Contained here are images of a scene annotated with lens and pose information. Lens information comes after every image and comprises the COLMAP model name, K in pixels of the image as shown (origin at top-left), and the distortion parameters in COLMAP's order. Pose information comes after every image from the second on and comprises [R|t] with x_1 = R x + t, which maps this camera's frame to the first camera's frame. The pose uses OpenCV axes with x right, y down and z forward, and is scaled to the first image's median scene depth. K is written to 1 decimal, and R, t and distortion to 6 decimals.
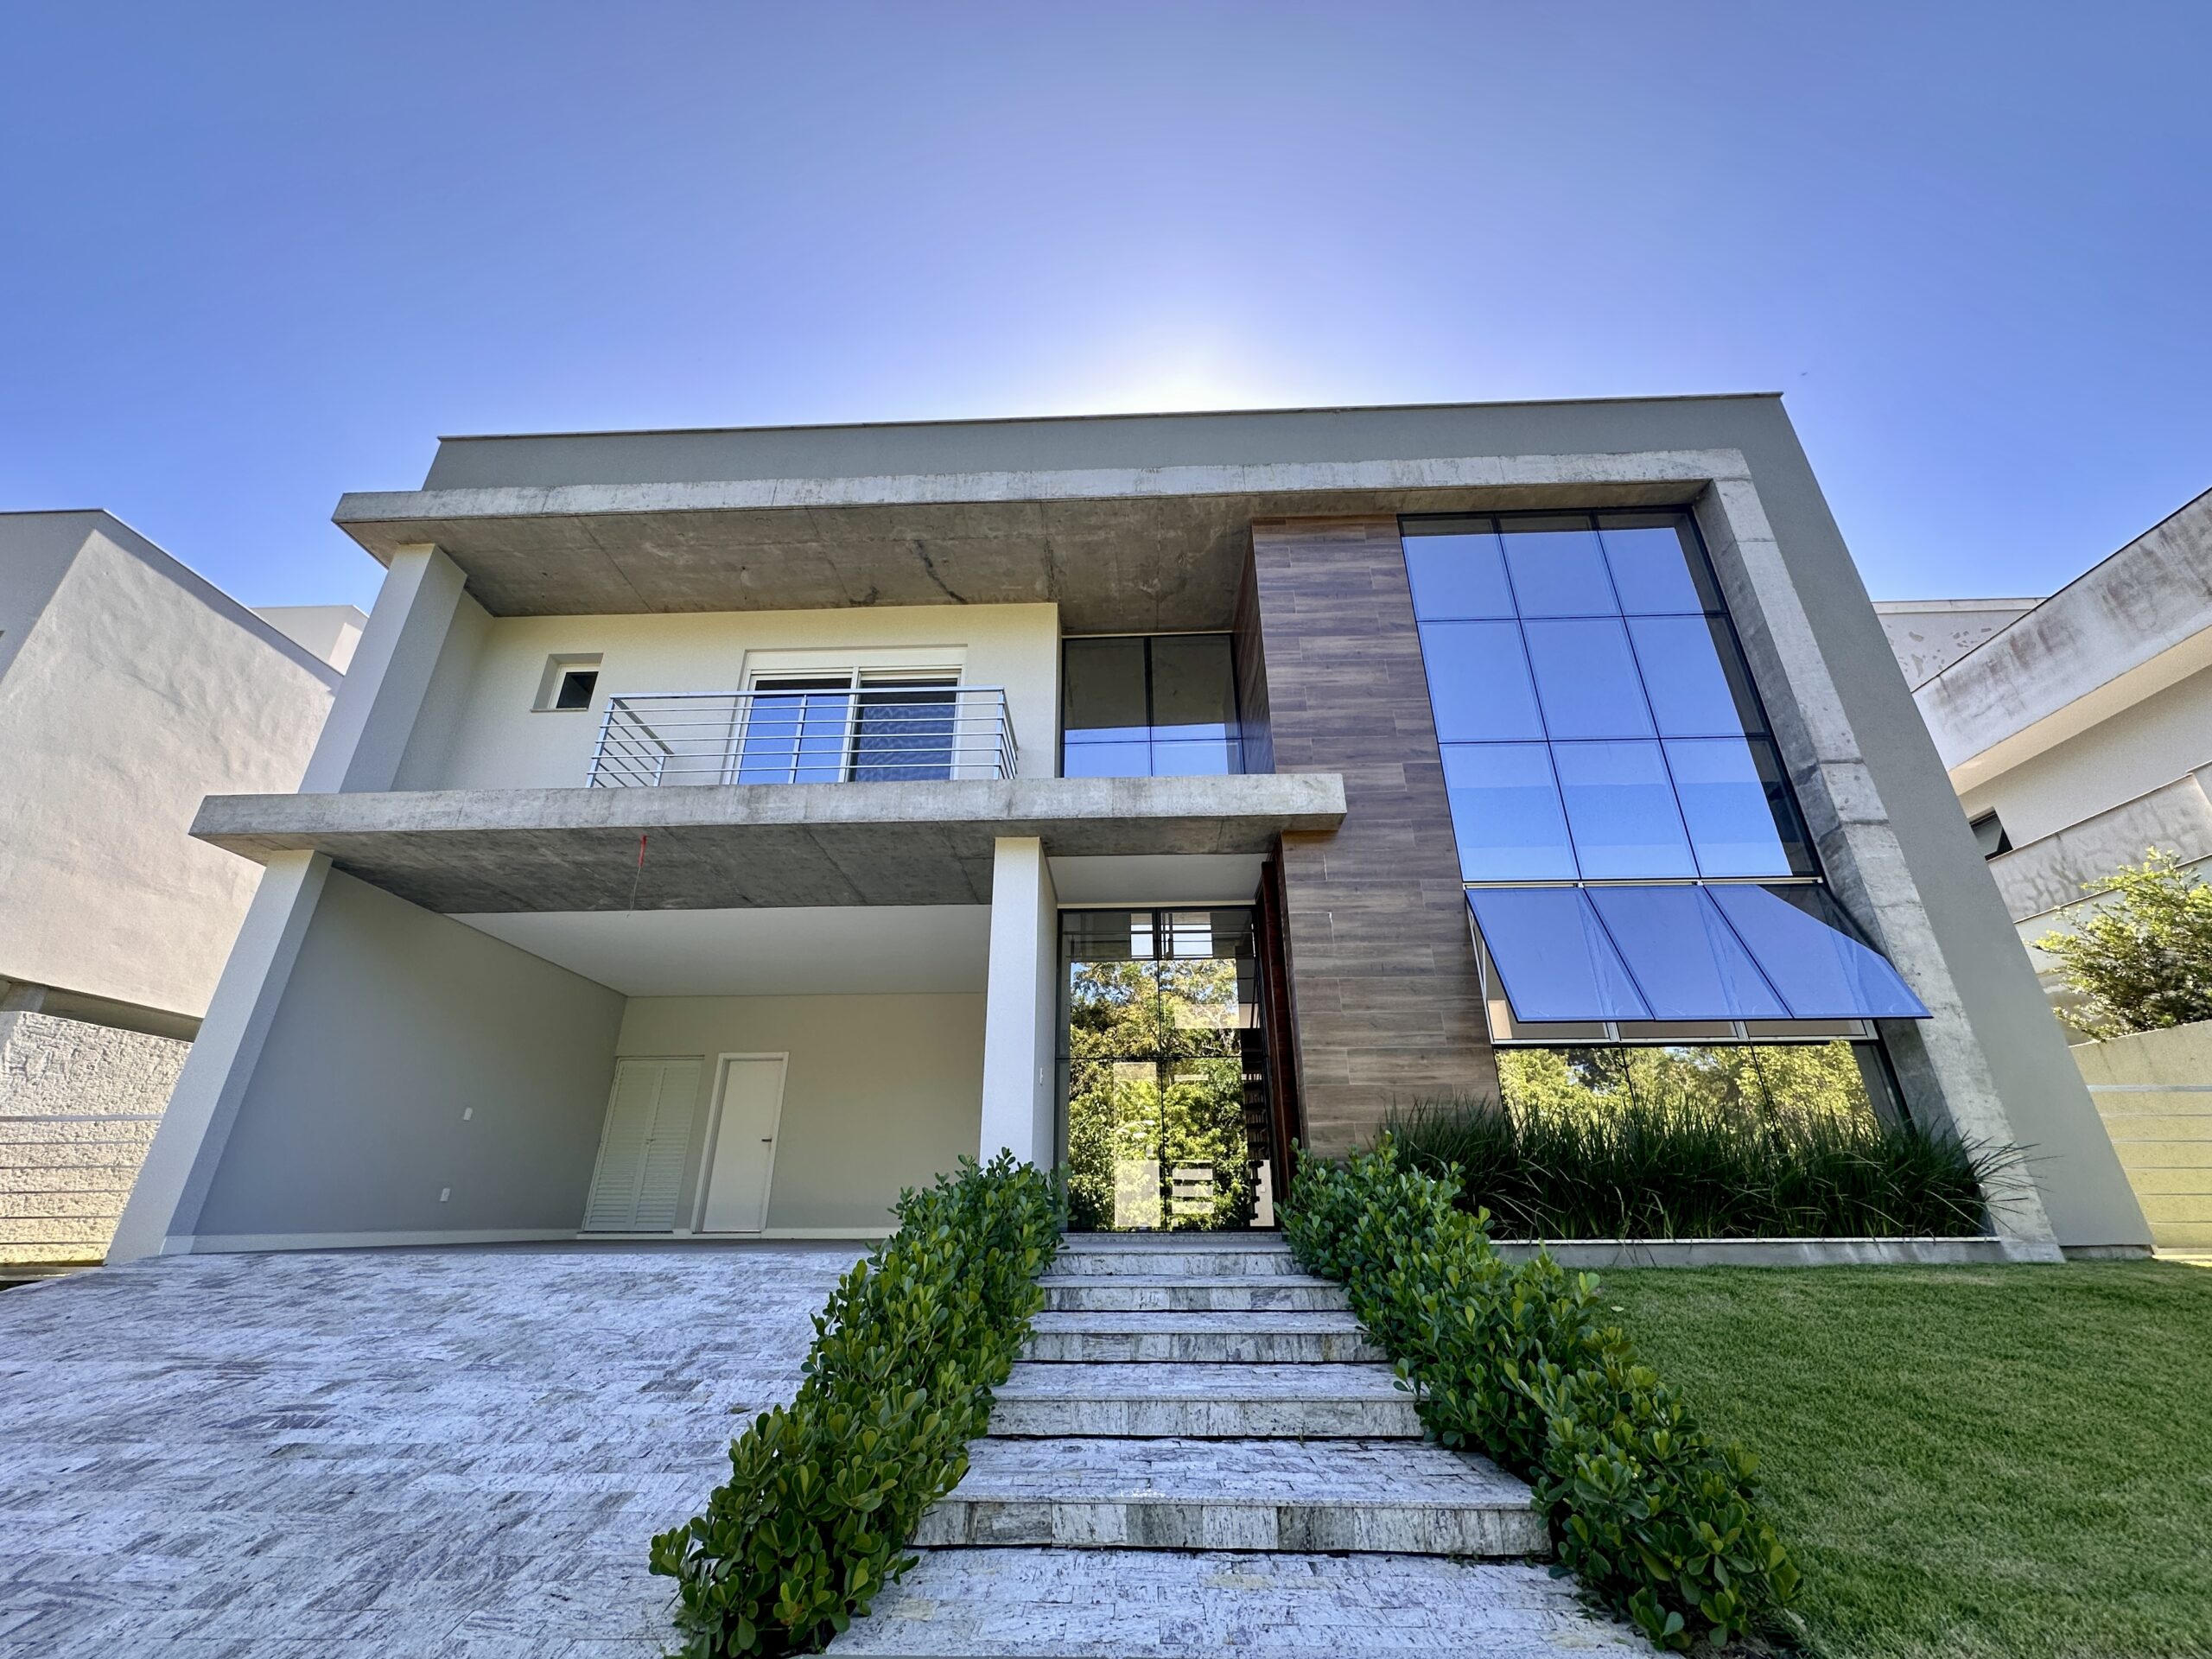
lens RADIAL K [[880.3, 0, 1103.4], [0, 880.3, 830.0], [0, 0, 1]] dist [-0.001020, 0.000150]
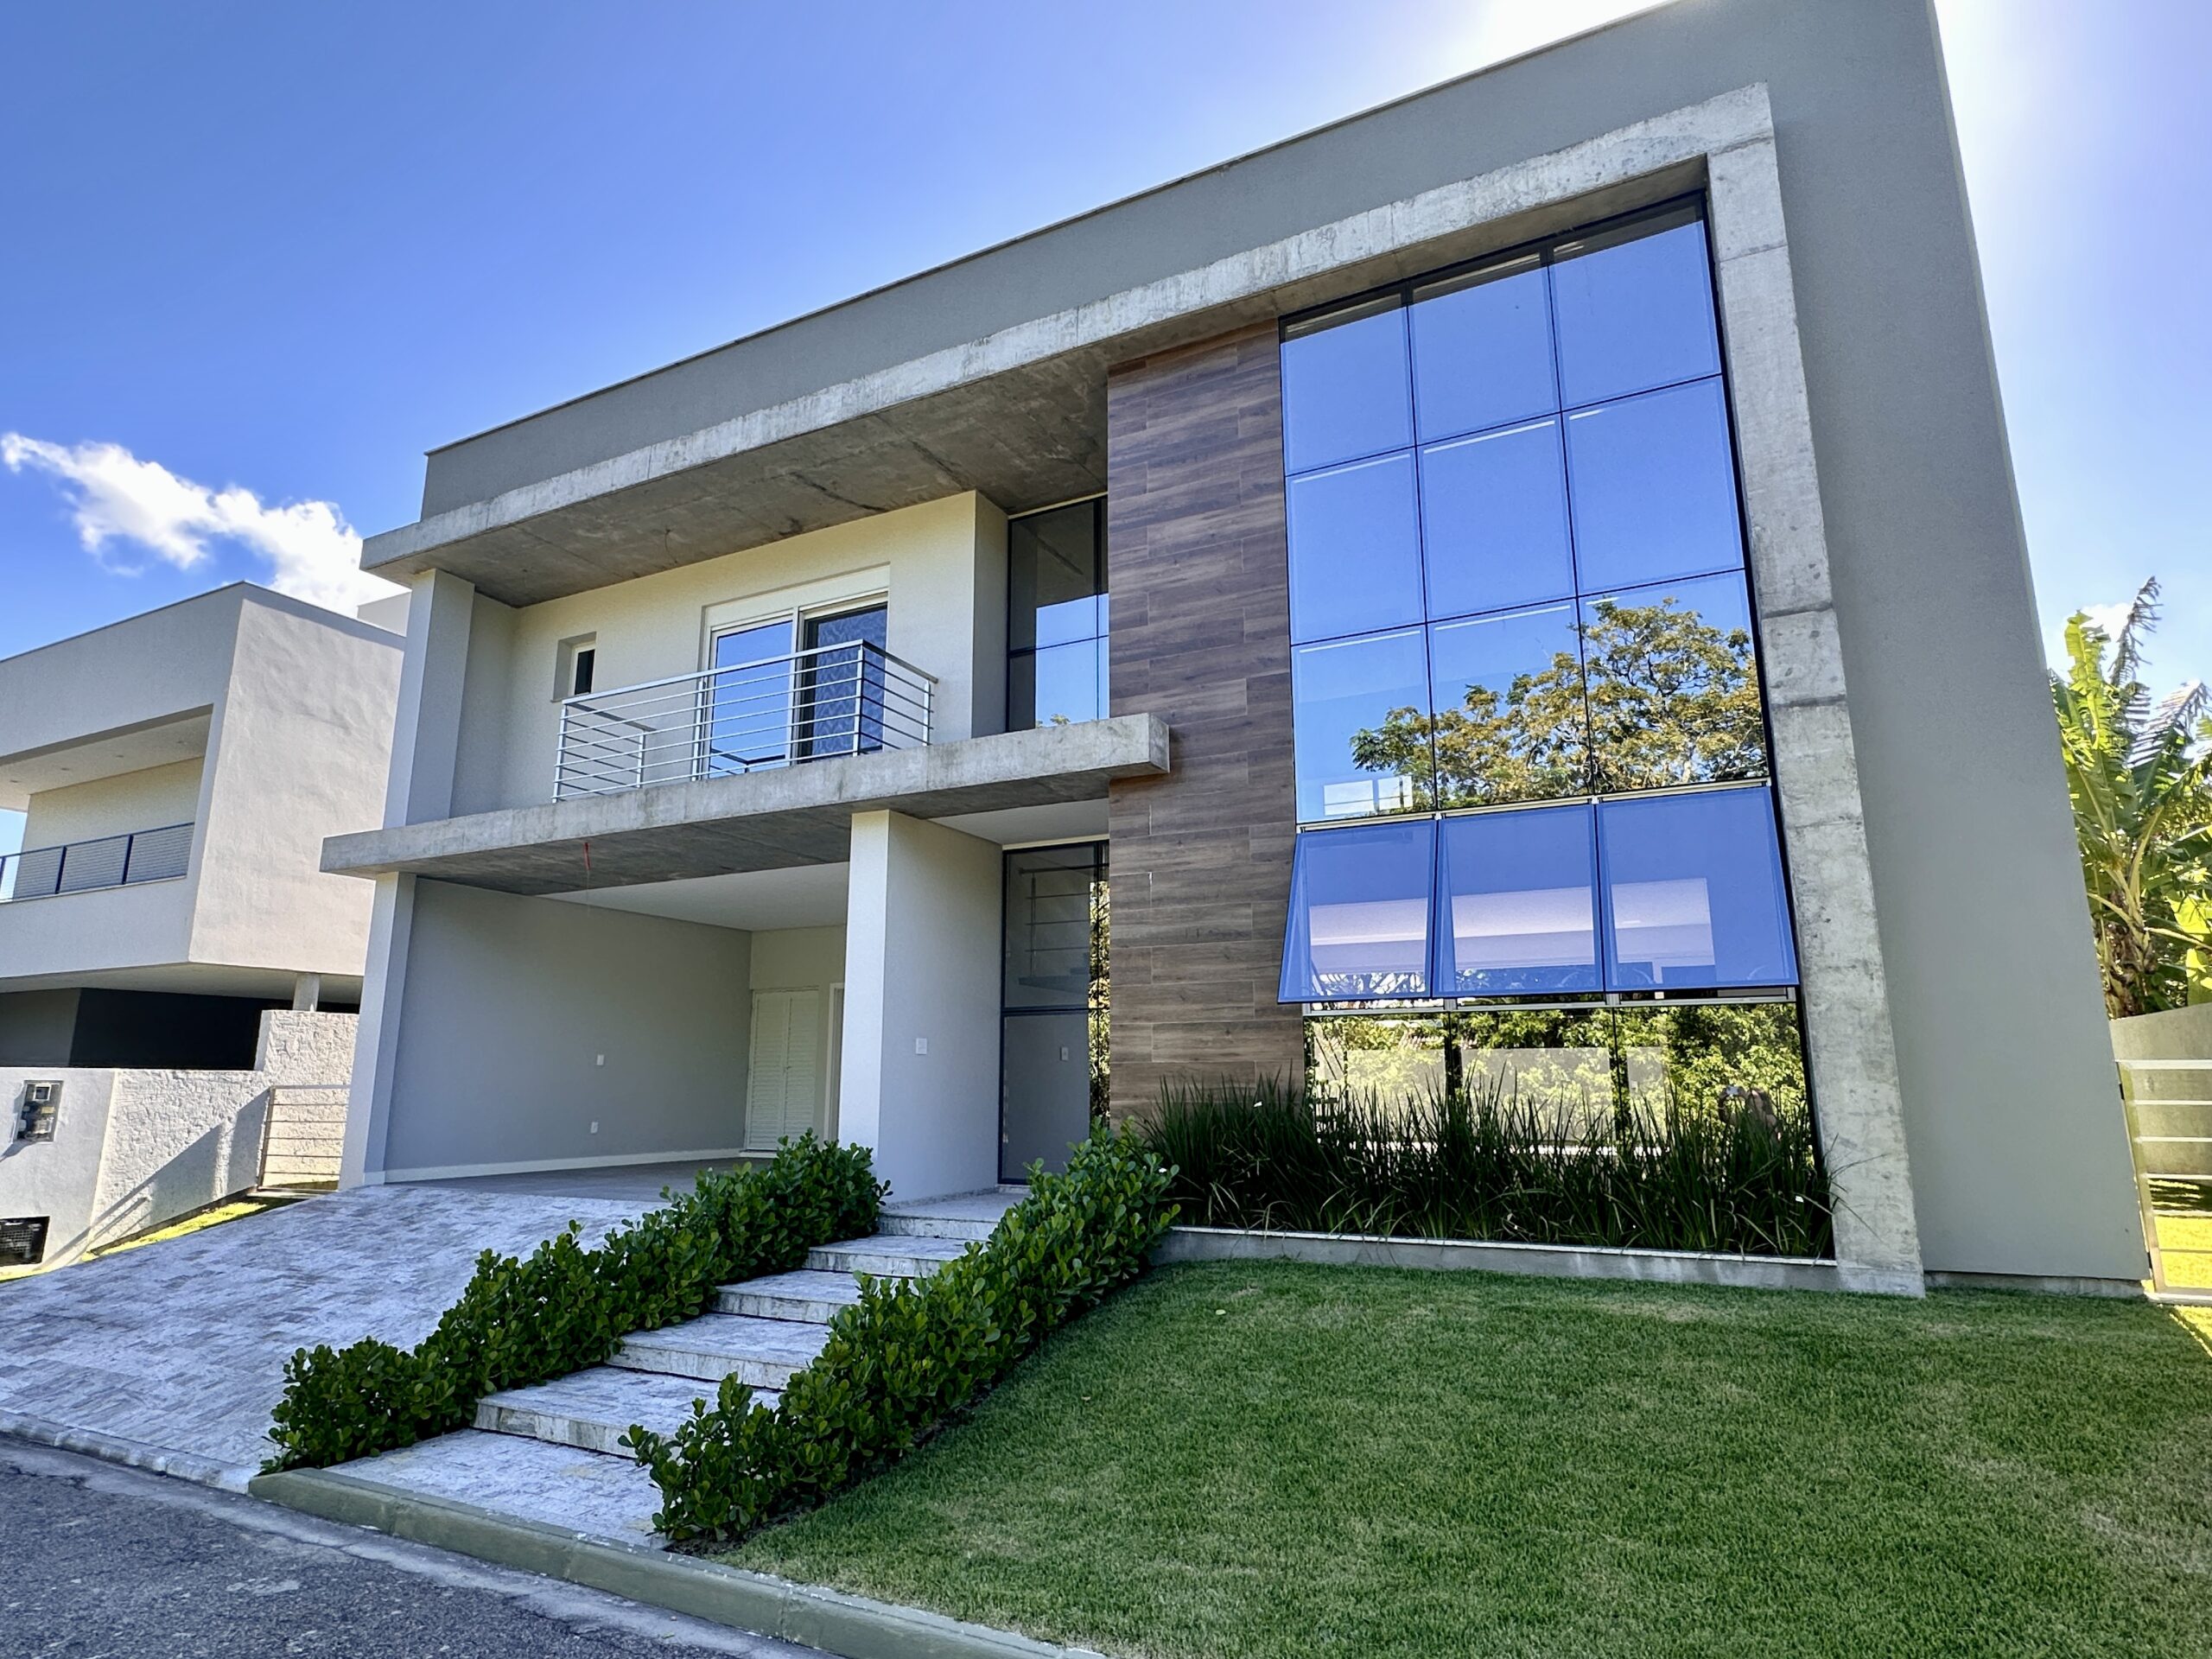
lens RADIAL K [[1204.2, 0, 1093.9], [0, 1204.2, 838.6], [0, 0, 1]] dist [0.001461, 0.001047]
pose [[0.907022, -0.082919, -0.412838, 0.674340], [0.168933, 0.969716, 0.176385, -0.156028], [0.385711, -0.229727, 0.893562, -0.101643]]
